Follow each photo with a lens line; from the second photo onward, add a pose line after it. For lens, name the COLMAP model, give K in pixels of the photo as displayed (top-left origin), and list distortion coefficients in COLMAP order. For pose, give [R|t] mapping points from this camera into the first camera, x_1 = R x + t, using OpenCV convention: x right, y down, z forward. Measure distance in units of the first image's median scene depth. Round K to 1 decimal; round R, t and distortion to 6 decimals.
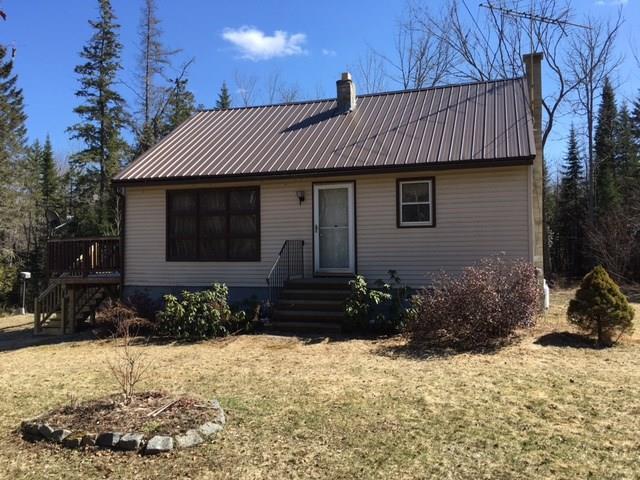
lens RADIAL K [[545.8, 0, 319.7], [0, 545.8, 240.5], [0, 0, 1]] dist [0.015028, 0.005527]
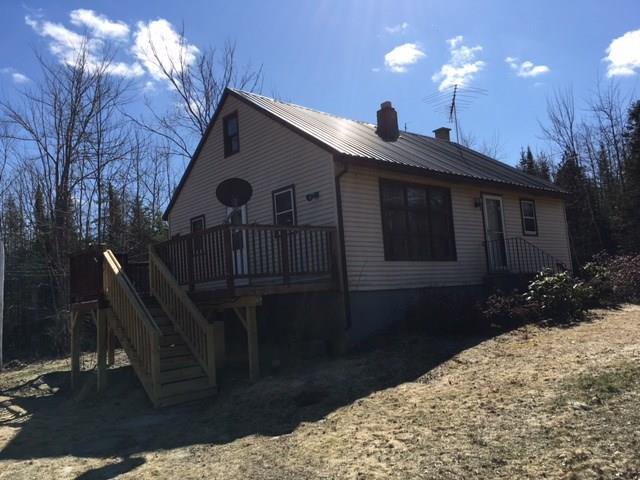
lens RADIAL K [[545.8, 0, 319.7], [0, 545.8, 239.1], [0, 0, 1]] dist [0.015028, 0.005527]
pose [[0.558321, 0.044755, 0.828417, -1.106081], [-0.006812, 0.998758, -0.049366, 0.048940], [-0.829597, 0.021919, 0.557932, 0.628037]]
